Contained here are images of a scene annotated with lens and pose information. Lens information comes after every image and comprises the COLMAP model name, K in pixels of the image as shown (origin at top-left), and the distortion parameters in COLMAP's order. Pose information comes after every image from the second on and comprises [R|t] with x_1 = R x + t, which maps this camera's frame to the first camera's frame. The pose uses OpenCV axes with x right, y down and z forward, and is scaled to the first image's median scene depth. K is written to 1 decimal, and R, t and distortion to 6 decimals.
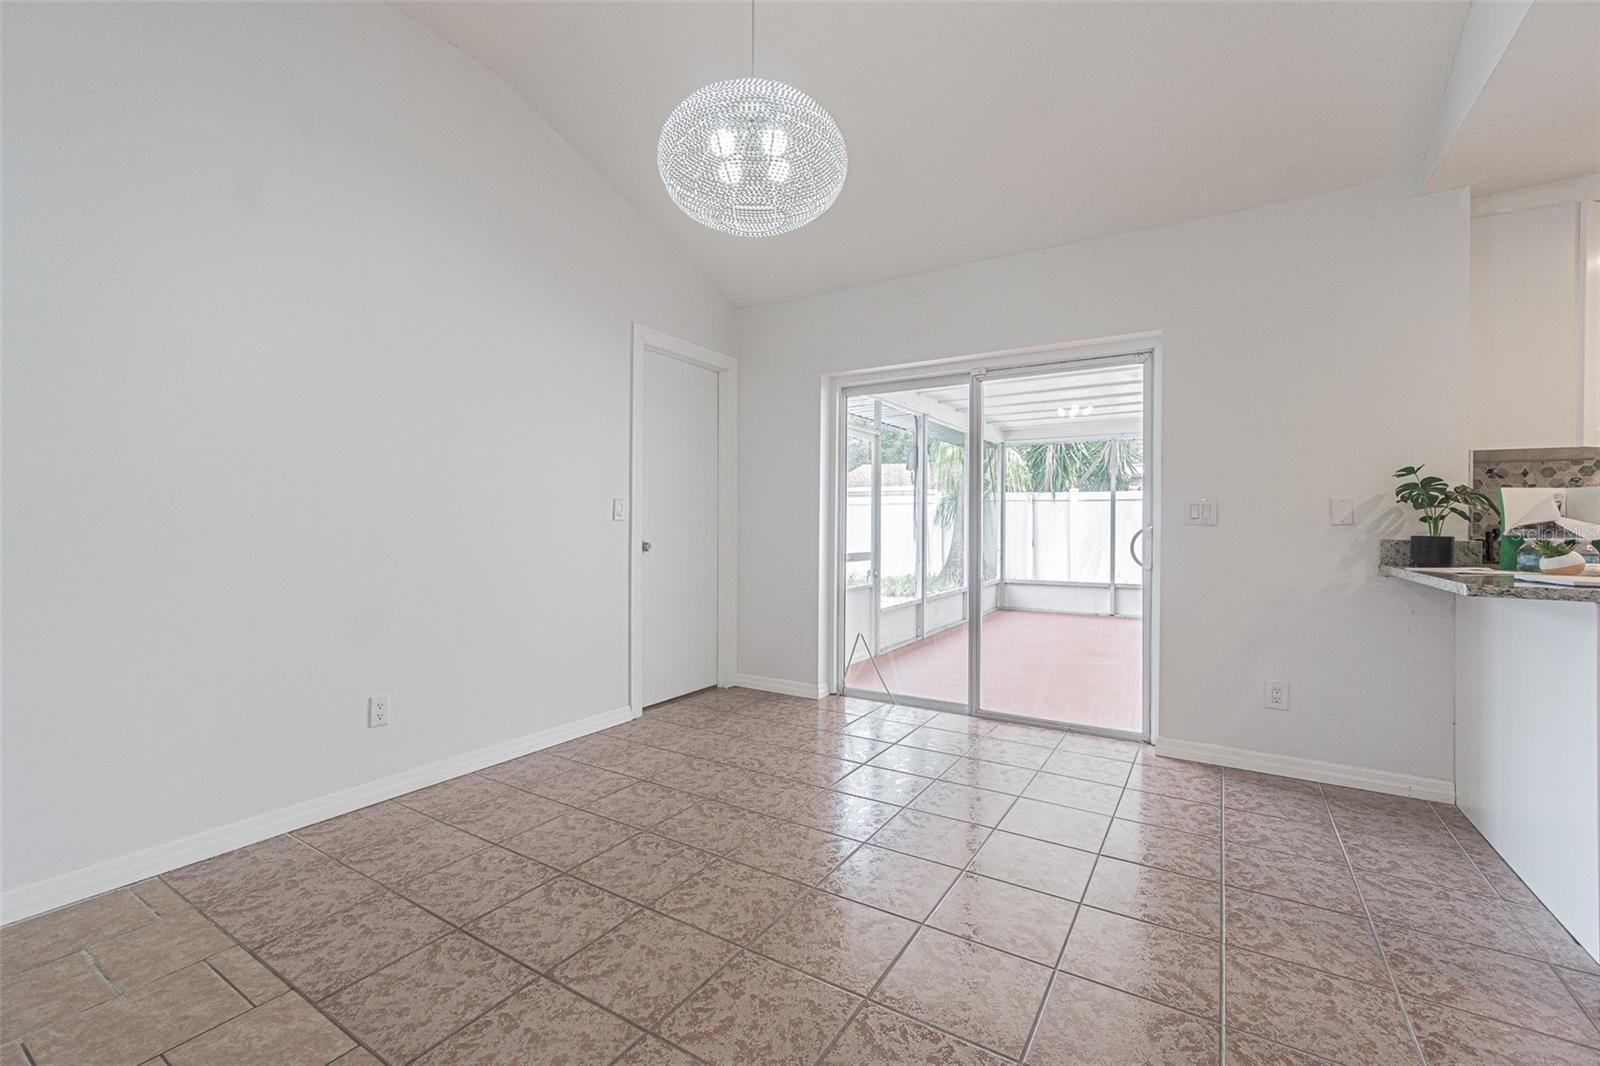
lens RADIAL K [[698.4, 0, 796.6], [0, 698.4, 531.2], [0, 0, 1]] dist [-0.004106, 0.000753]
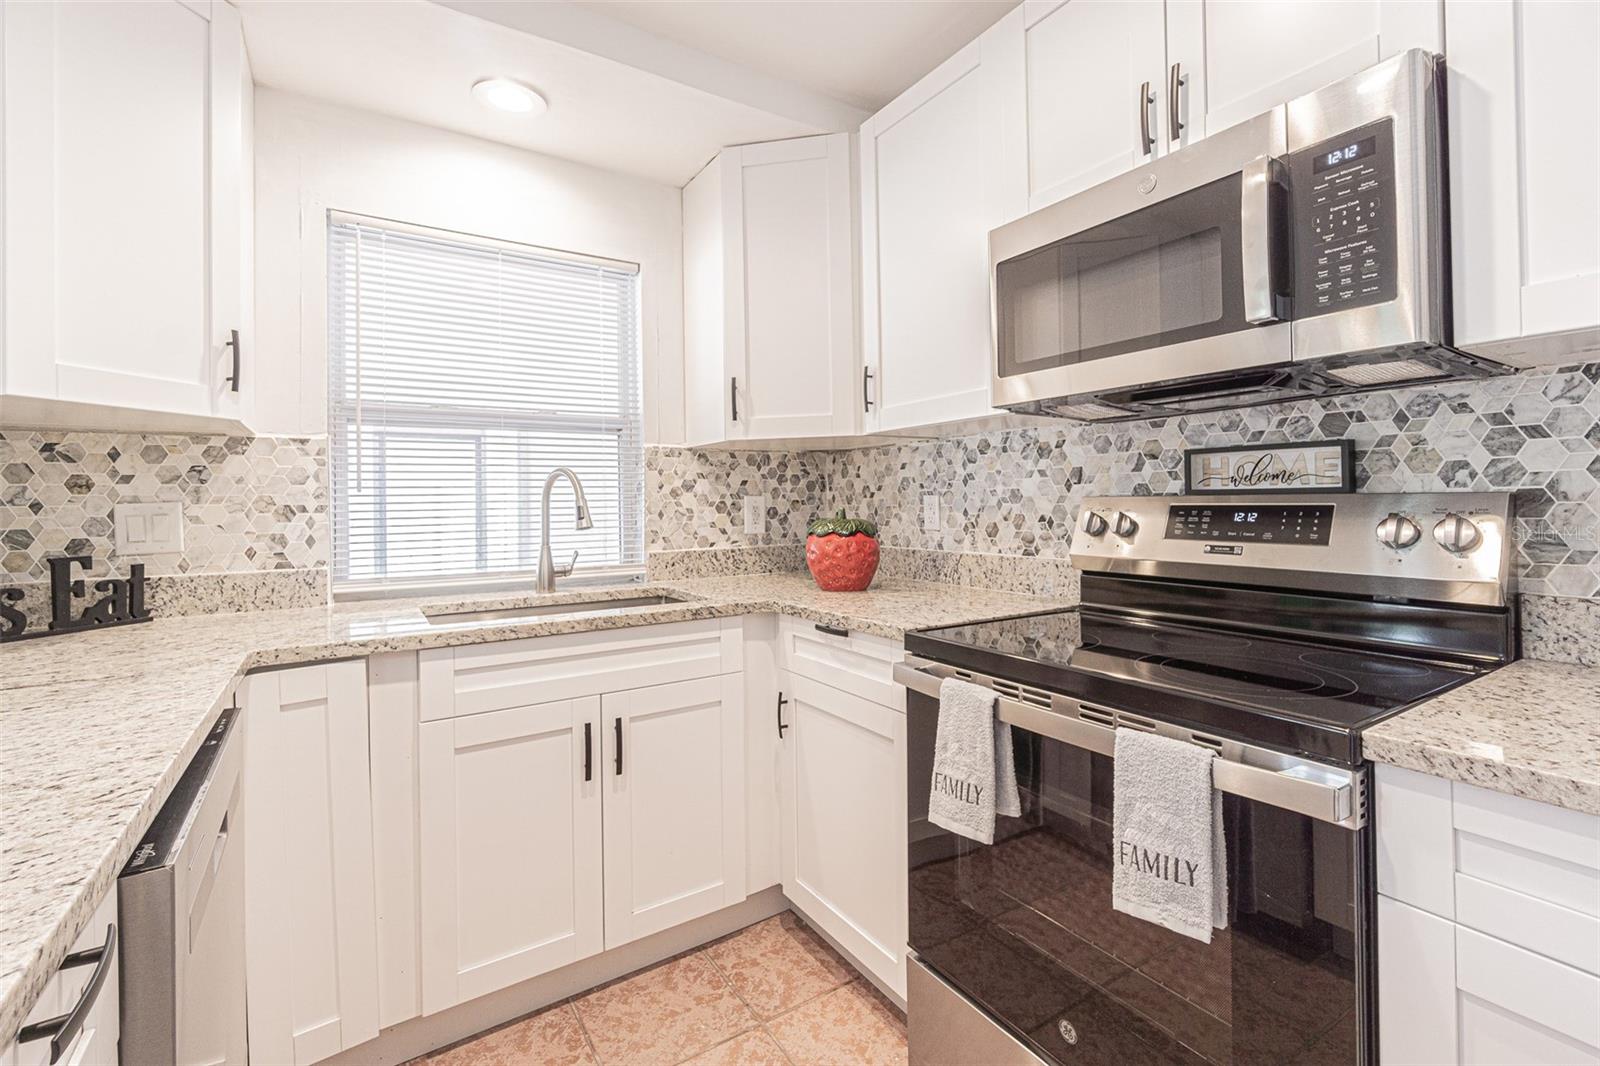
lens RADIAL K [[698.4, 0, 780.6], [0, 698.4, 496.4], [0, 0, 1]] dist [-0.004106, 0.000753]
pose [[0.461517, -0.005067, 0.887117, 0.741297], [0.028886, 0.999539, -0.009319, -0.028155], [-0.886661, 0.029926, 0.461450, 0.269261]]
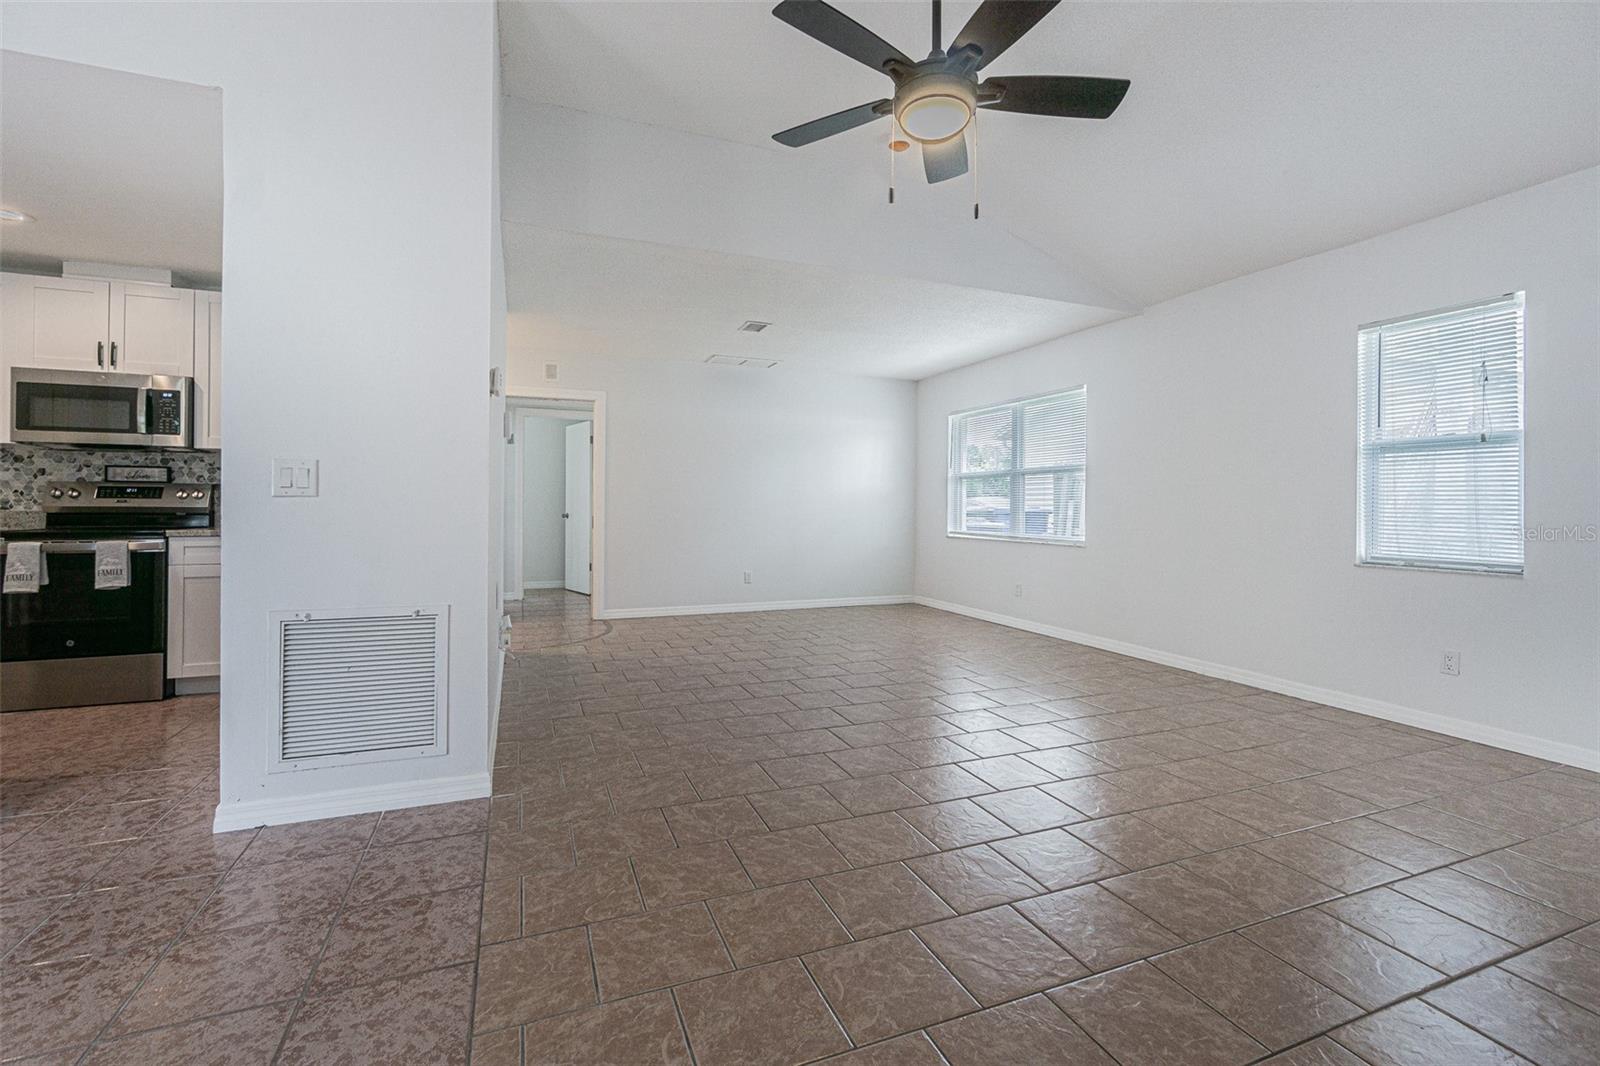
lens RADIAL K [[698.4, 0, 802.1], [0, 698.4, 503.8], [0, 0, 1]] dist [-0.004106, 0.000753]
pose [[-0.793682, -0.005552, 0.608307, -0.419777], [-0.000420, 0.999963, 0.008579, 0.000908], [-0.608333, 0.006553, -0.793655, 0.466563]]
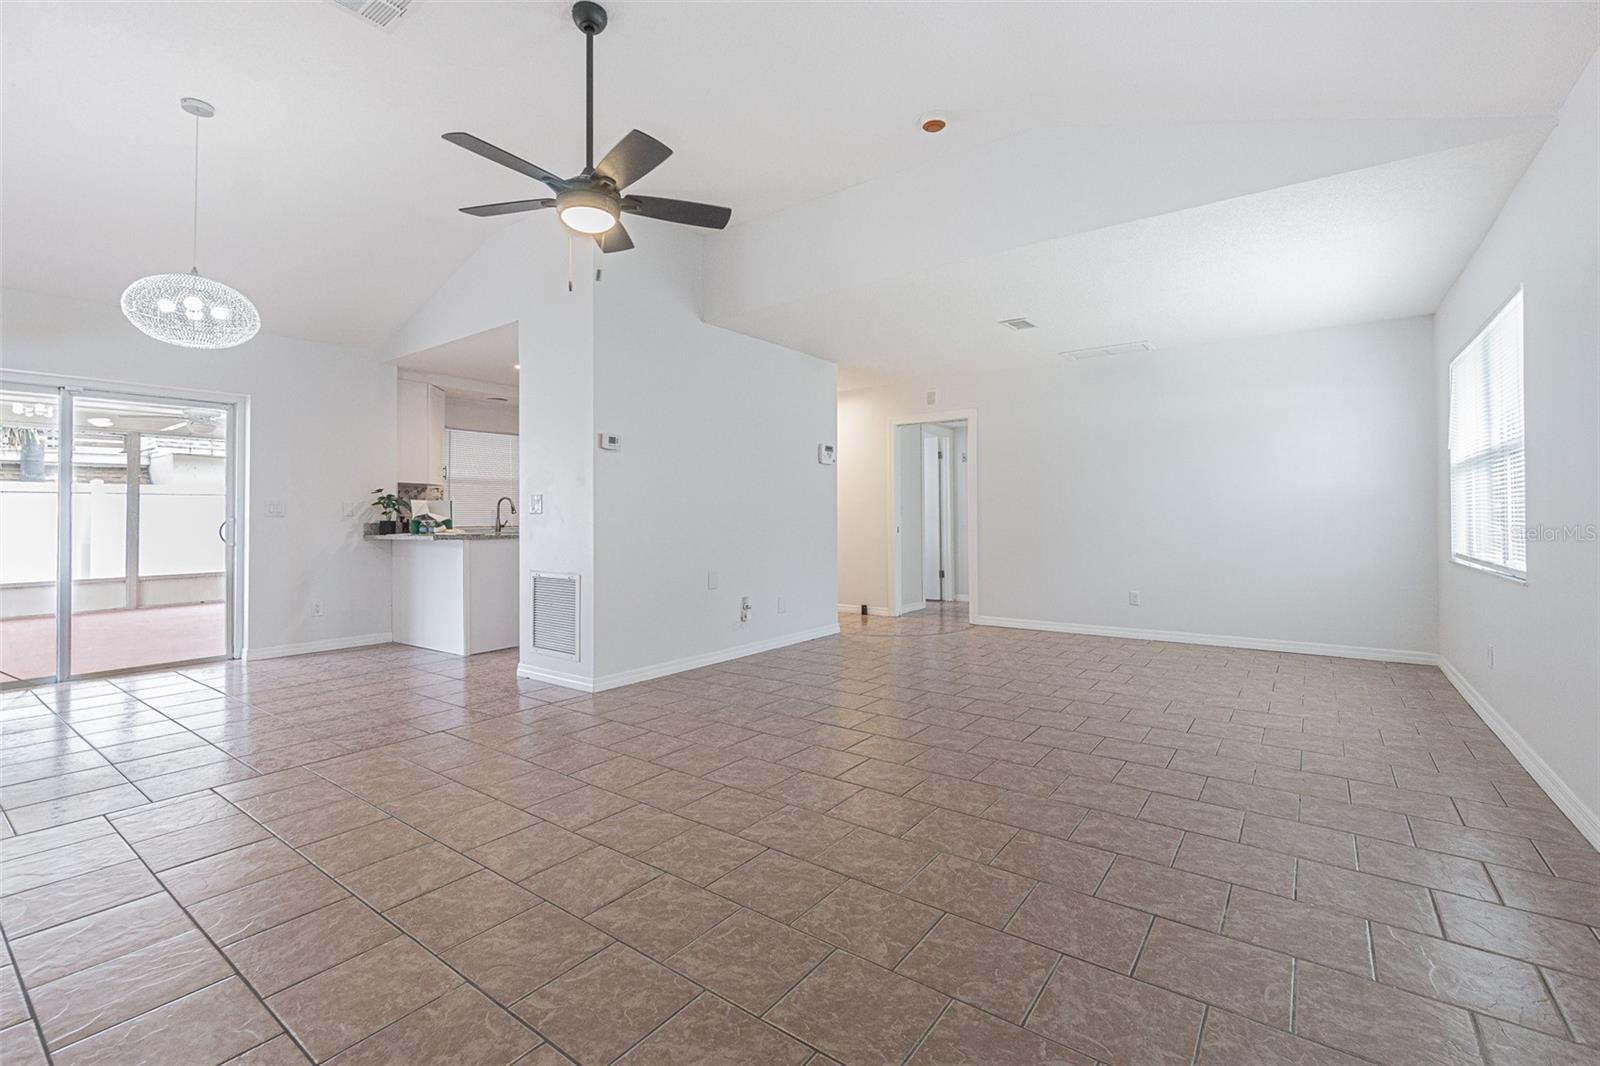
lens RADIAL K [[698.4, 0, 777.2], [0, 698.4, 508.5], [0, 0, 1]] dist [-0.004106, 0.000753]
pose [[0.108106, 0.010927, 0.994079, -0.890257], [0.017703, 0.999760, -0.012915, 0.014416], [-0.993982, 0.018995, 0.107887, -0.361479]]
